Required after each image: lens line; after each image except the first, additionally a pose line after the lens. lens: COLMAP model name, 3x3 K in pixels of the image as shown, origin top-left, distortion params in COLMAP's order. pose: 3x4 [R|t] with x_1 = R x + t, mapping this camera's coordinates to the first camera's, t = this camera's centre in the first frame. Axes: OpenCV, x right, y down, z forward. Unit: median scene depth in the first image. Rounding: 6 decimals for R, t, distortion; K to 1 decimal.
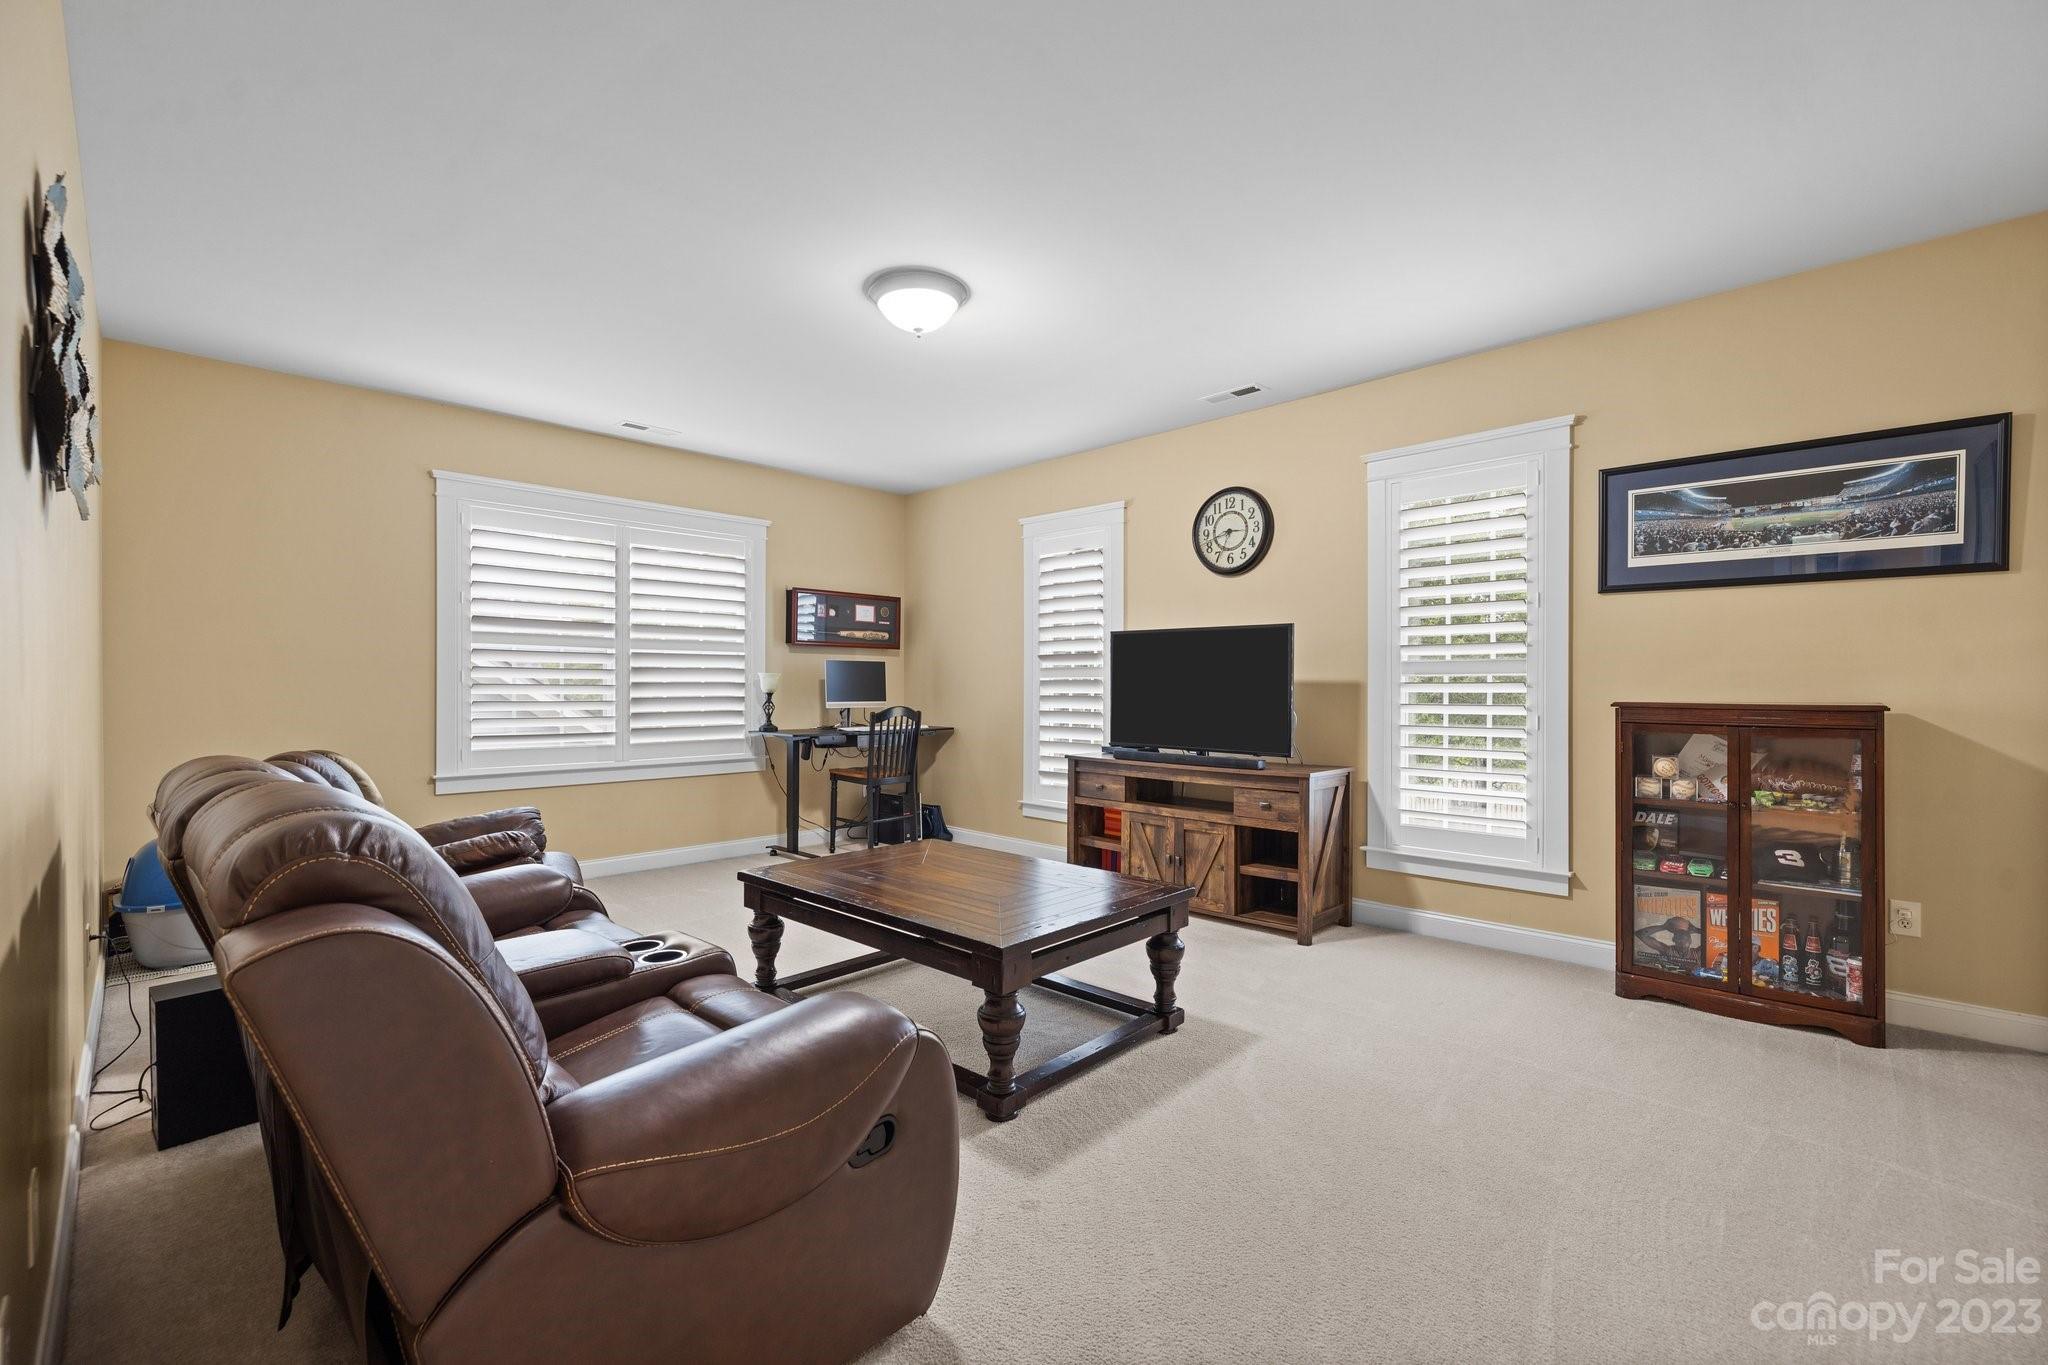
lens RADIAL K [[862.5, 0, 1020.3], [0, 862.5, 675.9], [0, 0, 1]] dist [0.002401, 0.000129]
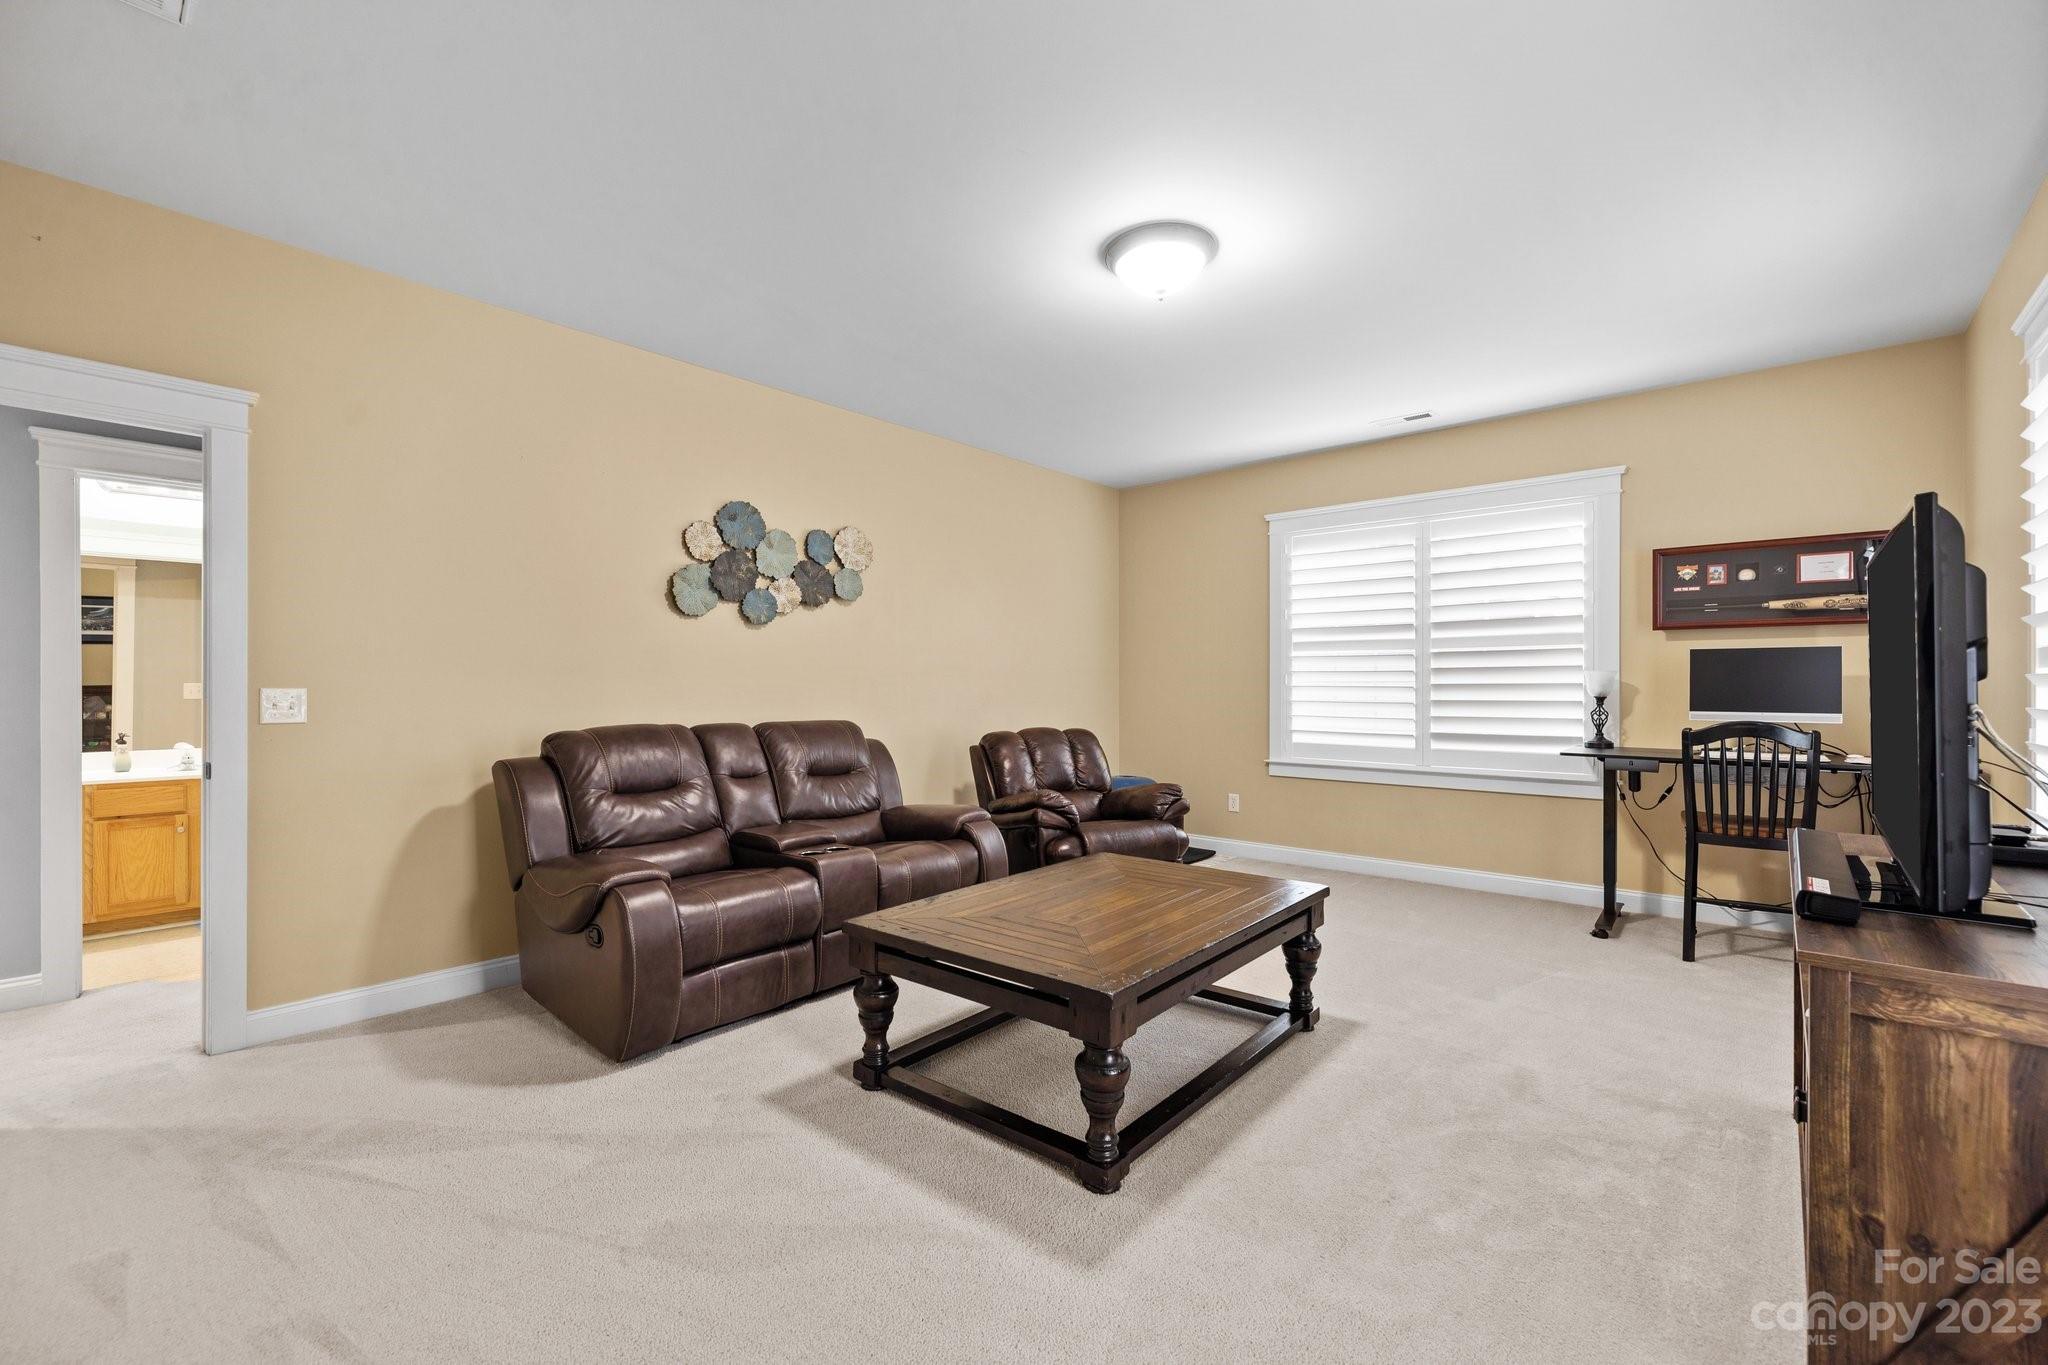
lens RADIAL K [[862.5, 0, 1020.3], [0, 862.5, 675.9], [0, 0, 1]] dist [0.002401, 0.000129]
pose [[0.067163, -0.014482, -0.997637, 0.465360], [0.012903, 0.999824, -0.013645, 0.005664], [0.997659, -0.011956, 0.067338, 0.481639]]
